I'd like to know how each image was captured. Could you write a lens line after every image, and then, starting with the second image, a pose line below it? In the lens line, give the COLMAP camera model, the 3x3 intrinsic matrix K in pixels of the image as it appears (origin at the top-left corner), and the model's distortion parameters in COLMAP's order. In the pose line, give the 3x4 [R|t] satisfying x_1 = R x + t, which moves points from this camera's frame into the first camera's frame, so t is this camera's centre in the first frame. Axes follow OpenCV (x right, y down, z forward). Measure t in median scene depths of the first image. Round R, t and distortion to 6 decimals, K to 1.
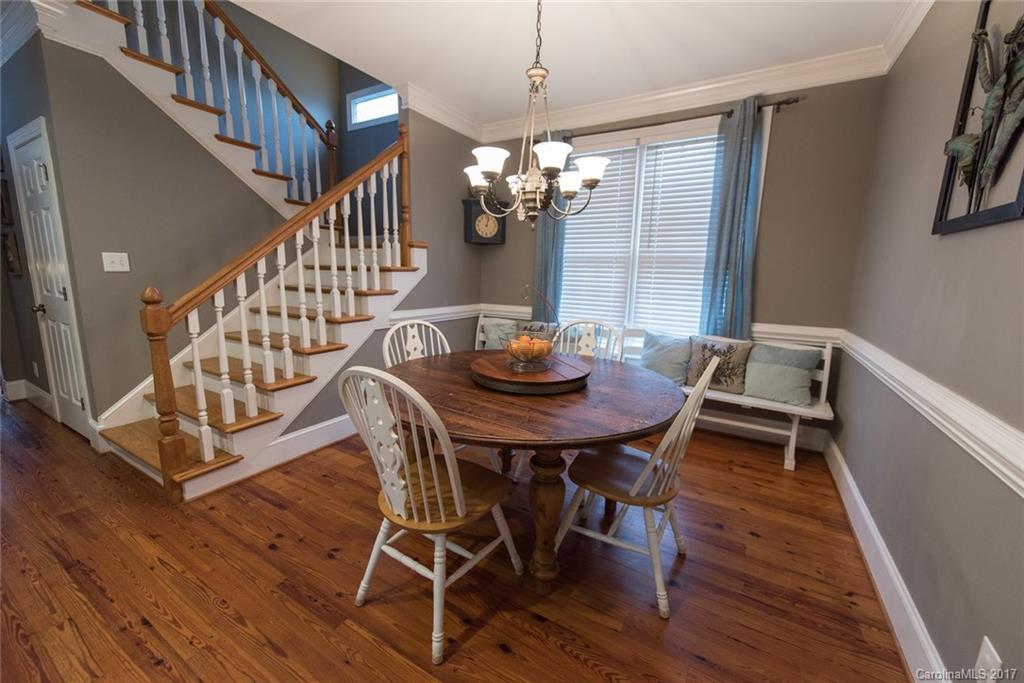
lens RADIAL K [[399.3, 0, 516.1], [0, 399.3, 340.5], [0, 0, 1]] dist [0.007307, -0.002600]
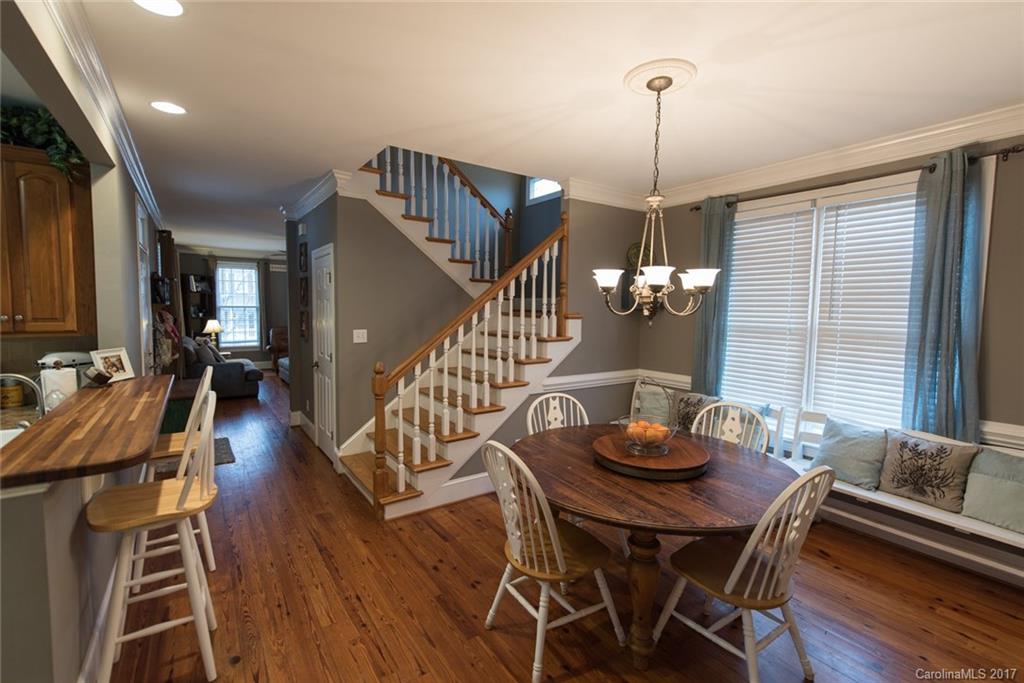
lens RADIAL K [[453.9, 0, 512.2], [0, 453.9, 339.7], [0, 0, 1]] dist [0.010991, -0.002936]
pose [[0.906764, 0.017515, -0.421275, 0.155924], [-0.061814, 0.993864, -0.091727, -0.069374], [0.417084, 0.109215, 0.902282, -0.211721]]
